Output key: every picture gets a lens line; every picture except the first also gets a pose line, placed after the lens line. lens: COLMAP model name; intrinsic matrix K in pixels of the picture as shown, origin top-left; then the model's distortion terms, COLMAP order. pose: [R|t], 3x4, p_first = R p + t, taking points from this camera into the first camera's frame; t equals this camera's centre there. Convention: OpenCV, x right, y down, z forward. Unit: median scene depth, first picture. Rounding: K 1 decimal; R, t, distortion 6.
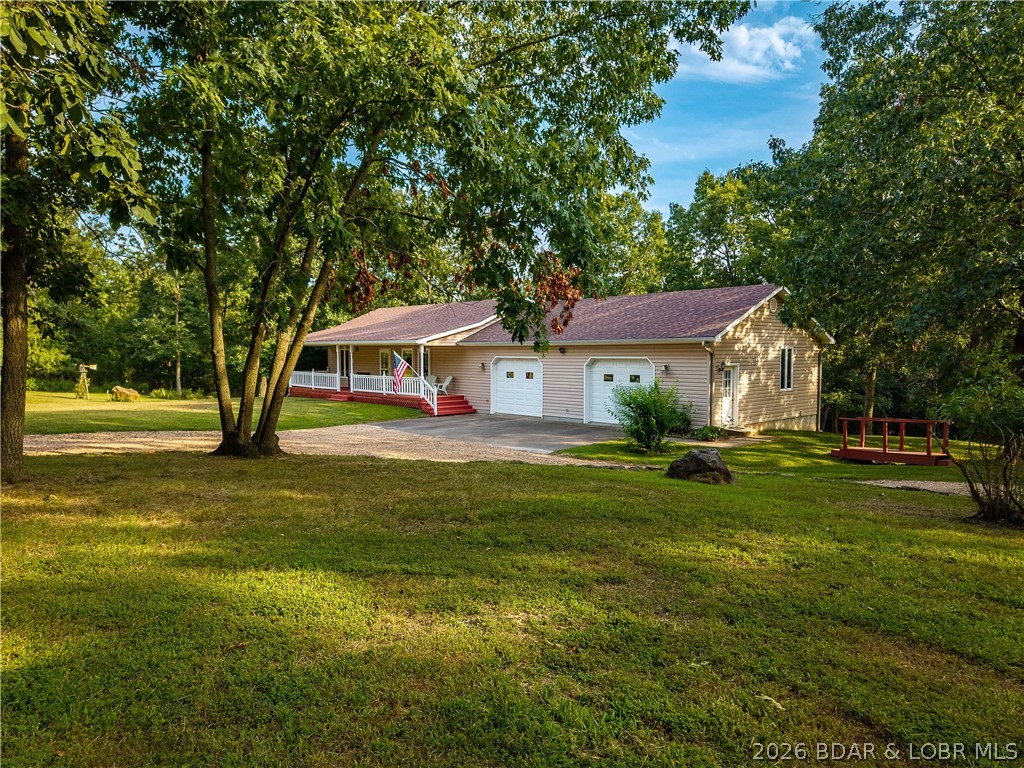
lens RADIAL K [[722.1, 0, 514.5], [0, 722.1, 392.1], [0, 0, 1]] dist [0.034084, -0.009952]
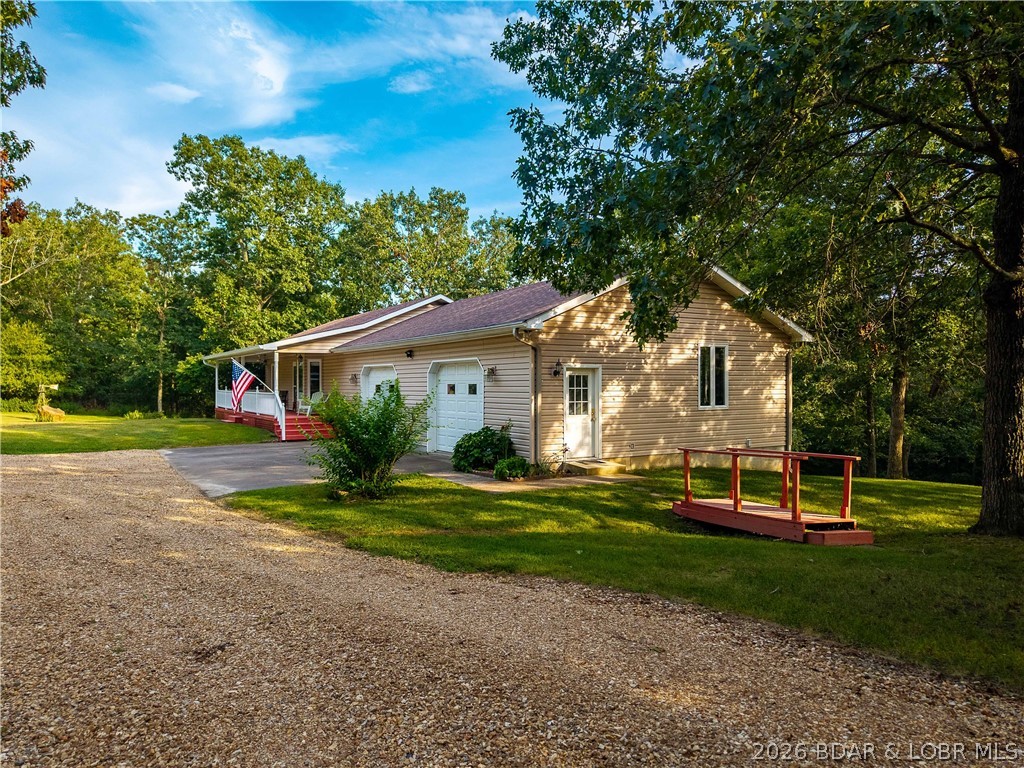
lens RADIAL K [[722.1, 0, 507.6], [0, 722.1, 387.0], [0, 0, 1]] dist [0.034084, -0.009952]
pose [[0.977403, -0.000785, -0.211385, 0.330911], [-0.010134, 0.998669, -0.050567, 0.013116], [0.211143, 0.051566, 0.976094, 0.301542]]
